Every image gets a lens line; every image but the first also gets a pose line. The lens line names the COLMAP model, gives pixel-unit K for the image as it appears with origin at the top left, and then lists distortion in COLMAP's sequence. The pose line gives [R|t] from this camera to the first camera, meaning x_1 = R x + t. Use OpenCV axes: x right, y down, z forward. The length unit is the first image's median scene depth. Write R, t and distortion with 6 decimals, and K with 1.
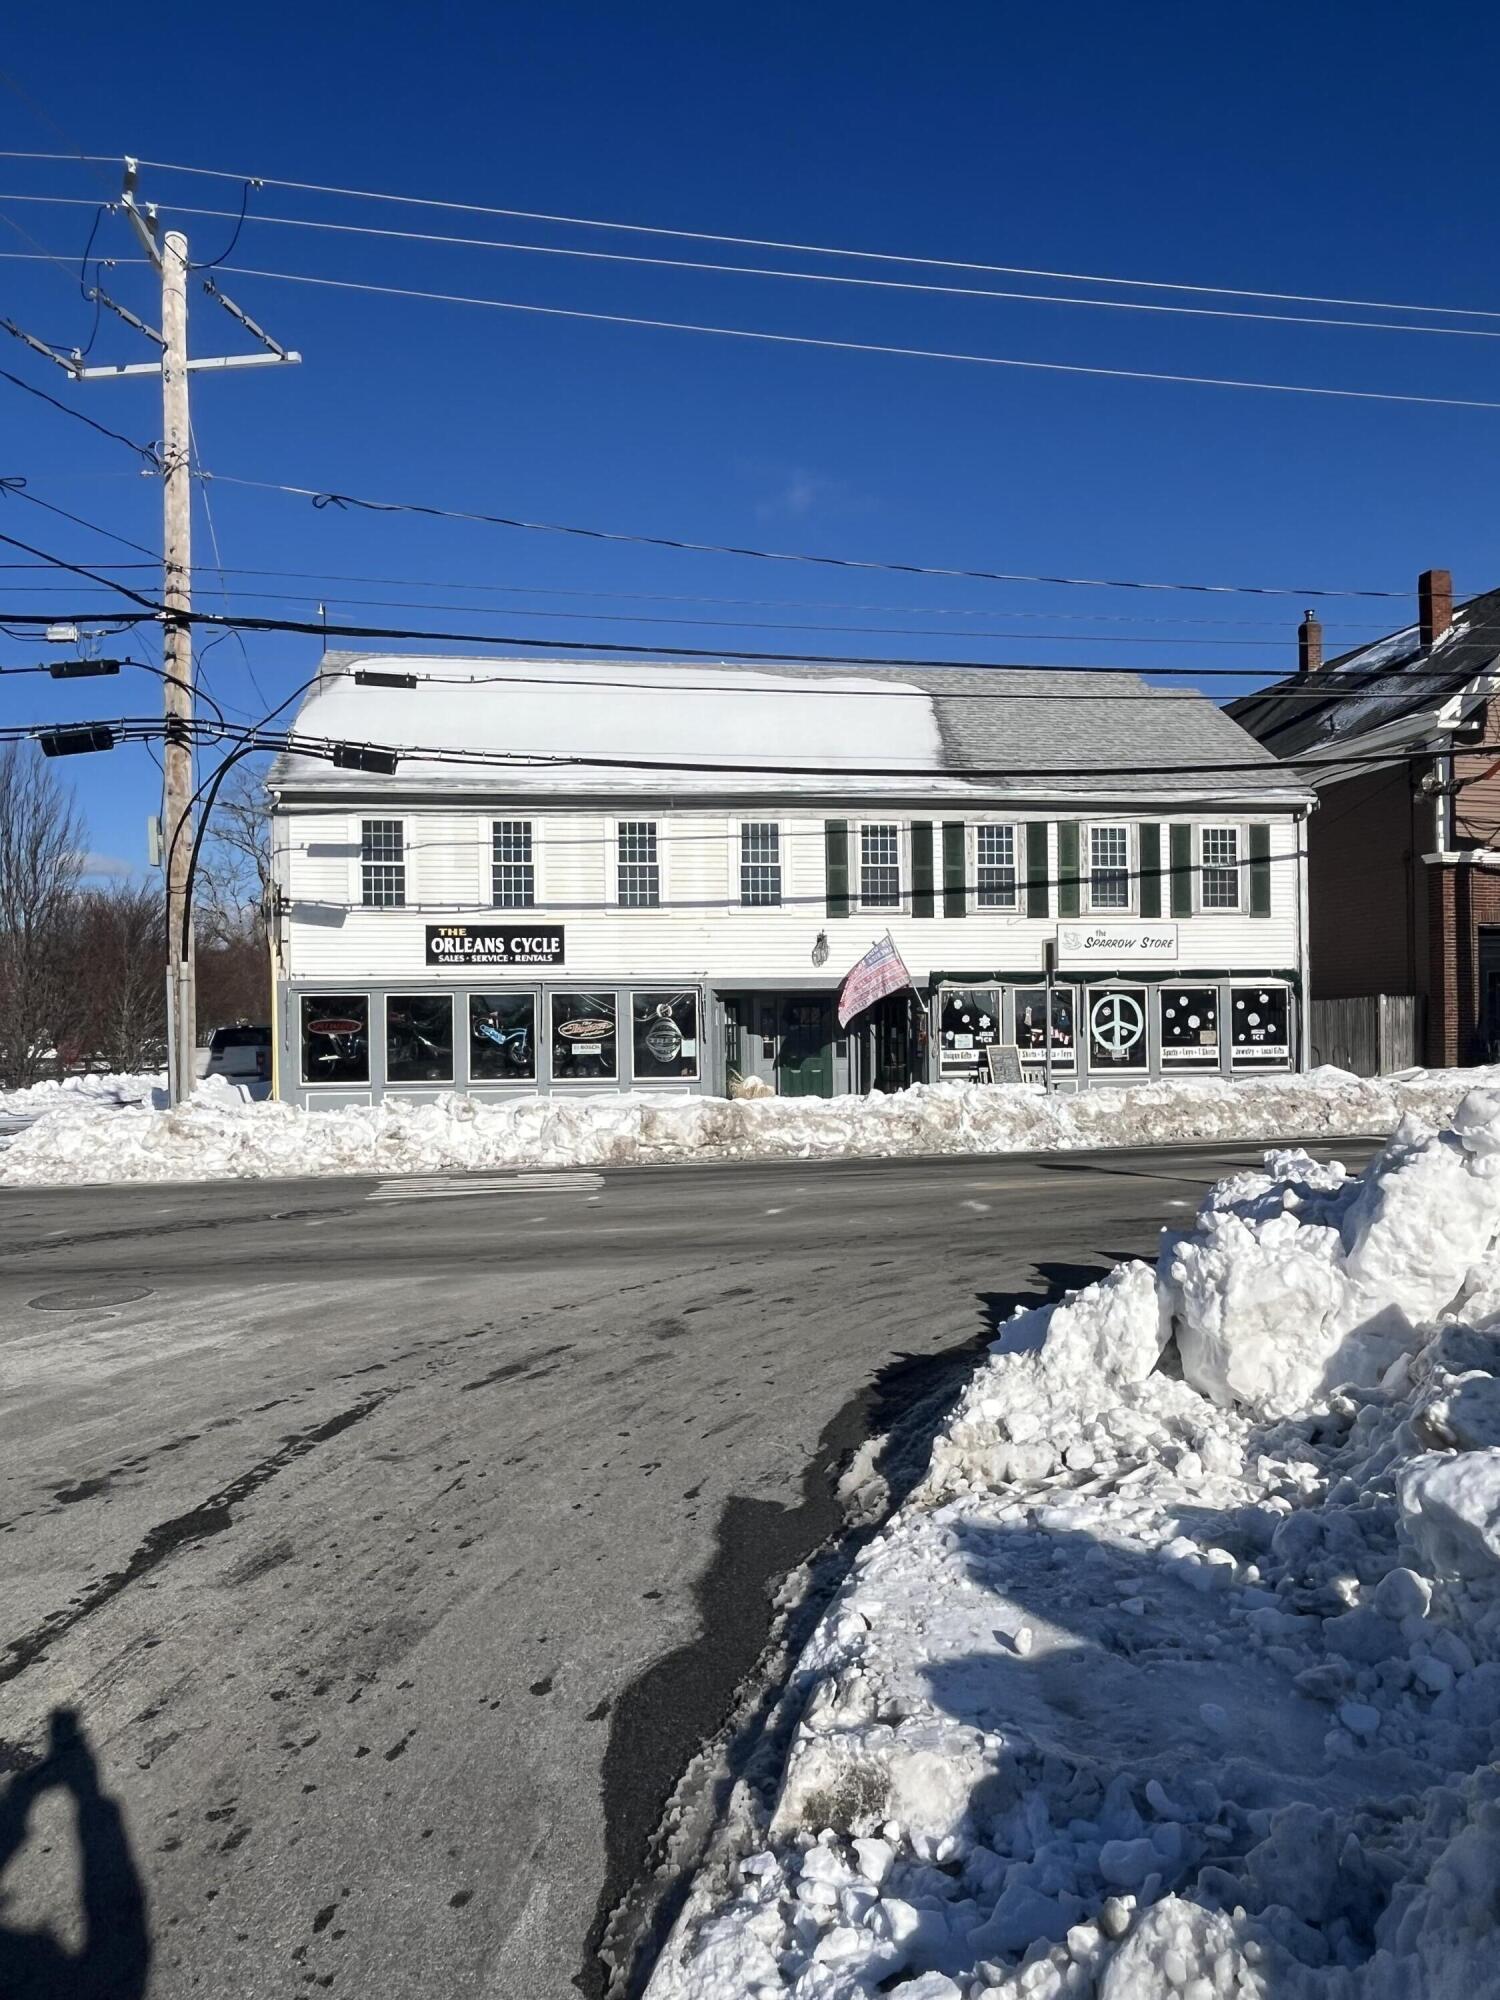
lens RADIAL K [[1306.8, 0, 750.0], [0, 1306.8, 1000.0], [0, 0, 1]] dist [-0.003330, -0.000843]
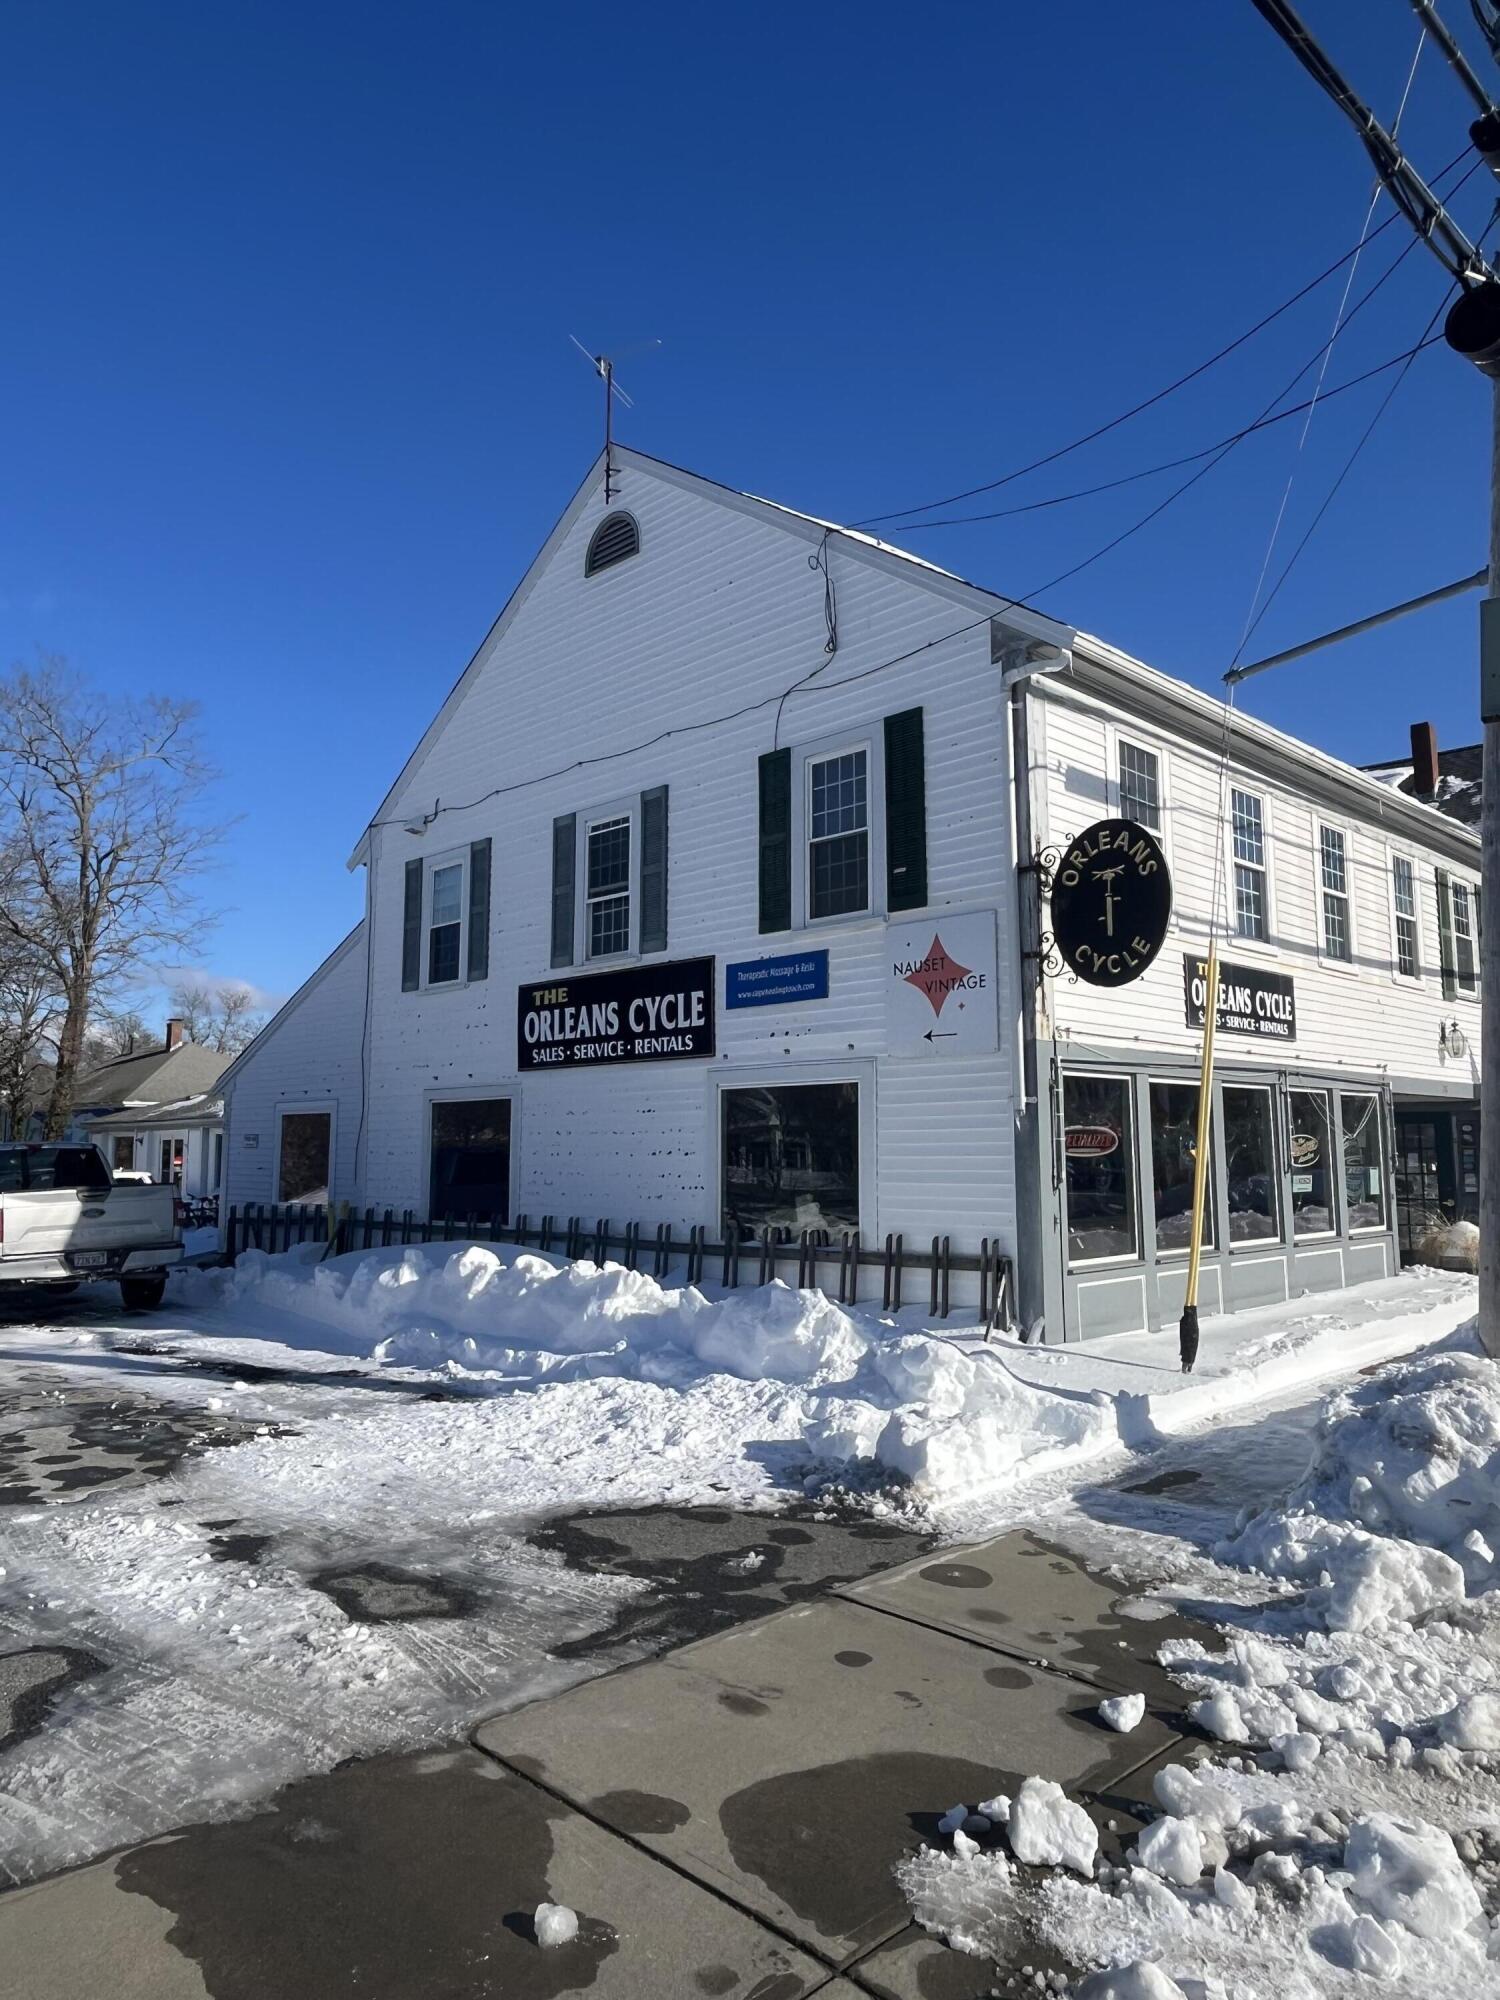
lens RADIAL K [[1306.8, 0, 750.0], [0, 1306.8, 1000.0], [0, 0, 1]] dist [-0.003330, -0.000843]
pose [[0.807547, 0.076743, 0.584789, -0.668143], [-0.015662, 0.993939, -0.108810, 0.021927], [-0.589595, 0.078710, 0.803854, 0.639121]]
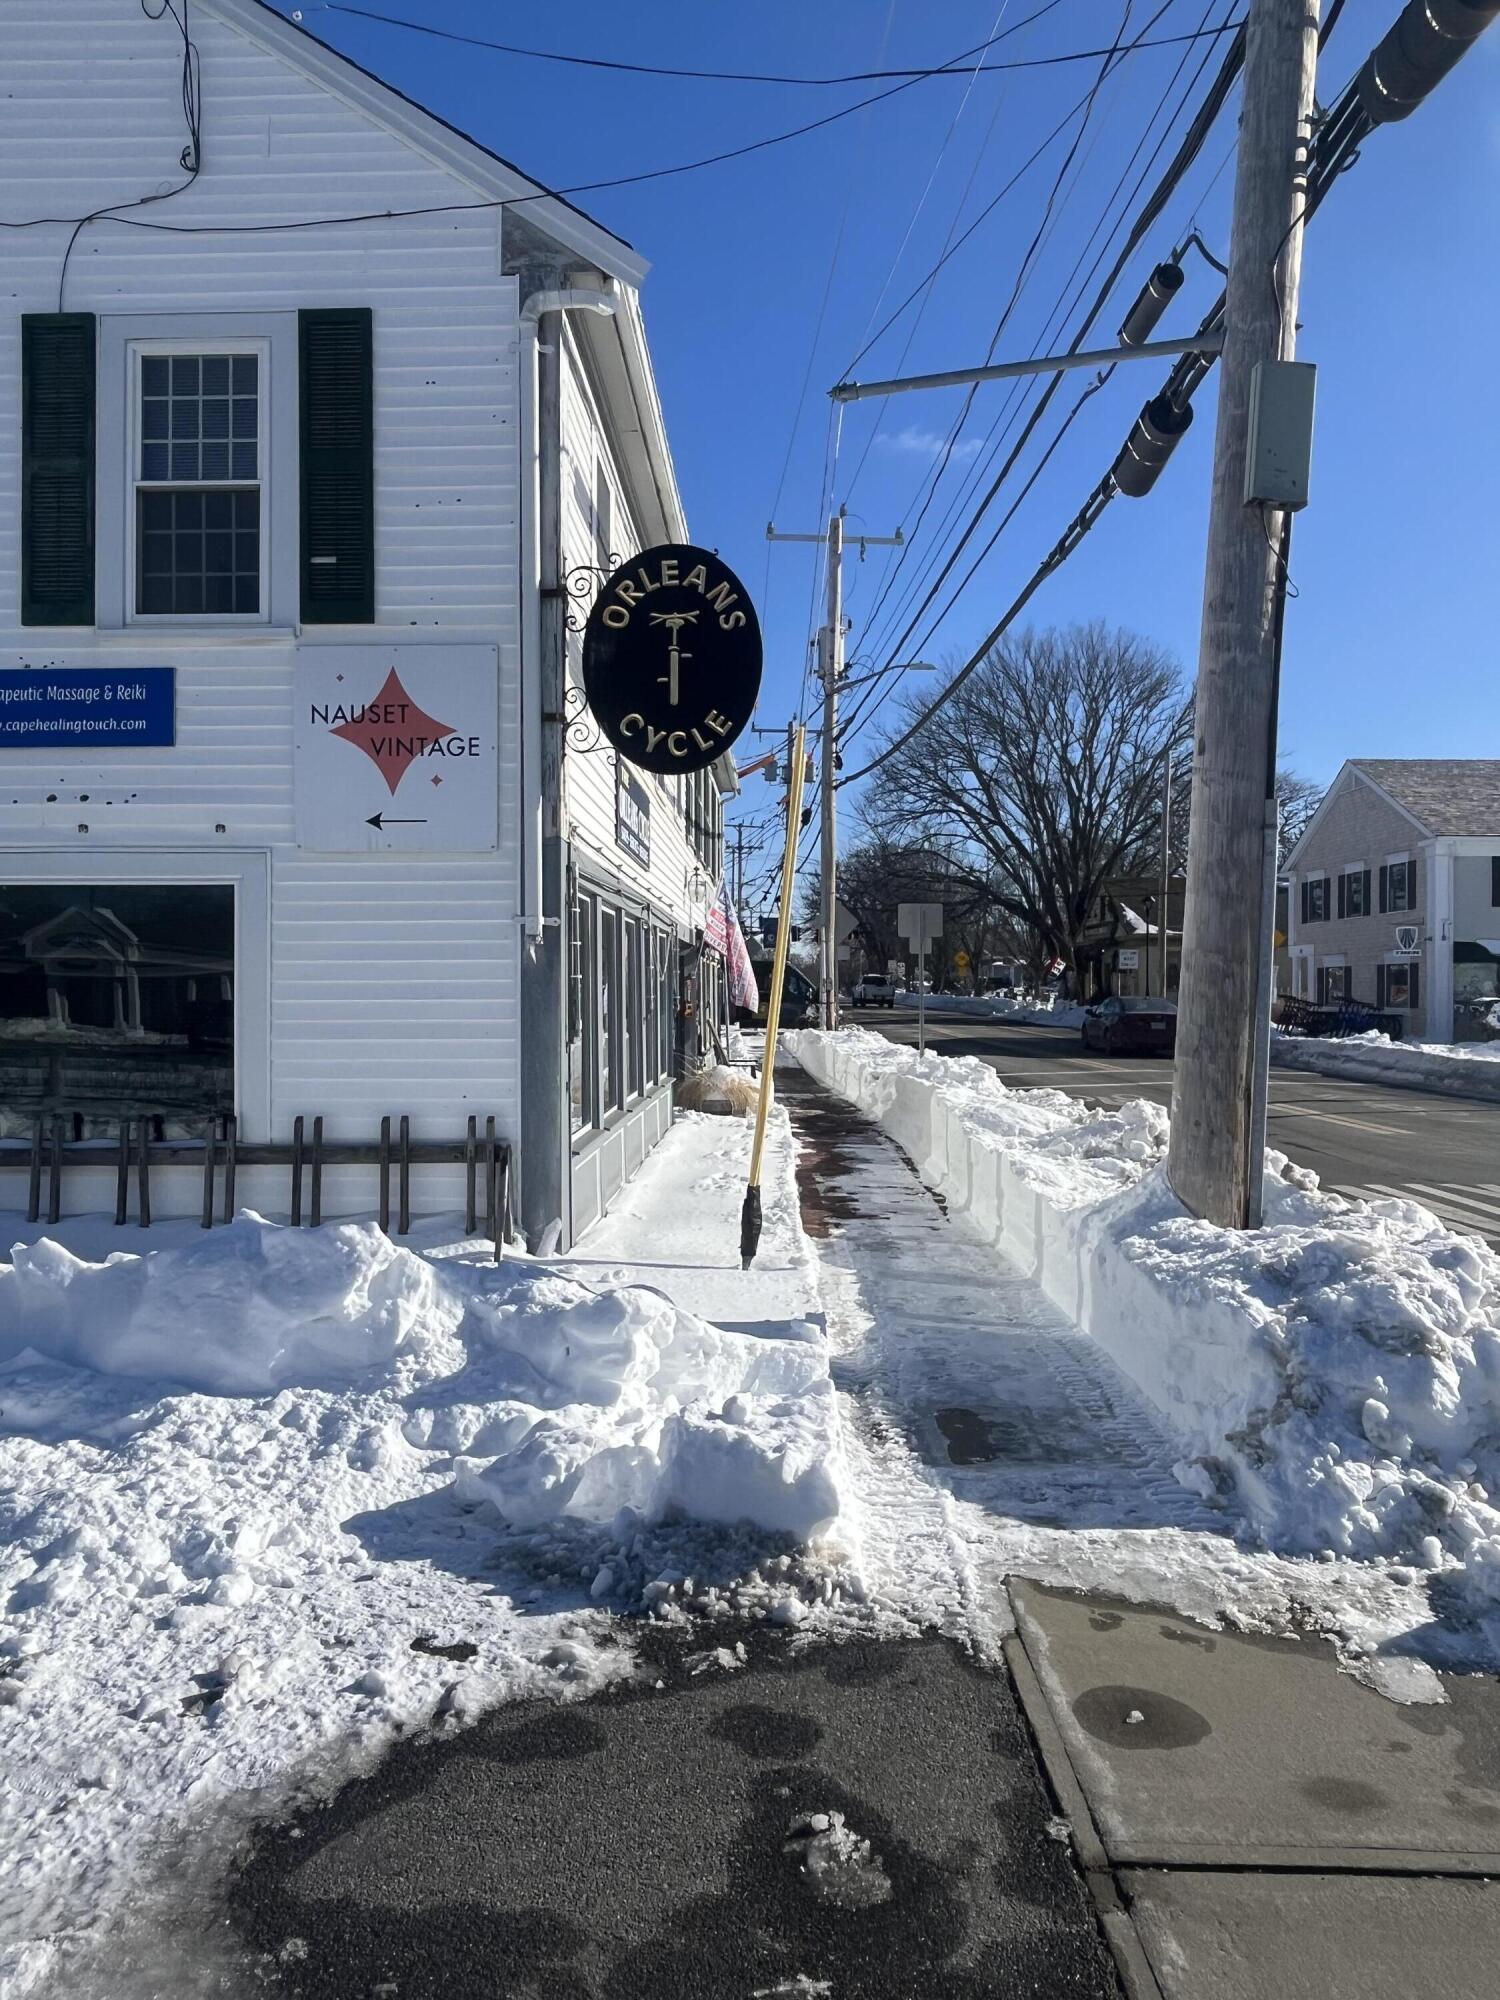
lens RADIAL K [[1306.8, 0, 750.0], [0, 1306.8, 1000.0], [0, 0, 1]] dist [-0.003330, -0.000843]
pose [[0.171405, 0.006205, 0.985181, -0.634260], [-0.018411, 0.999826, -0.003094, 0.024947], [-0.985029, -0.017608, 0.171489, 0.833056]]
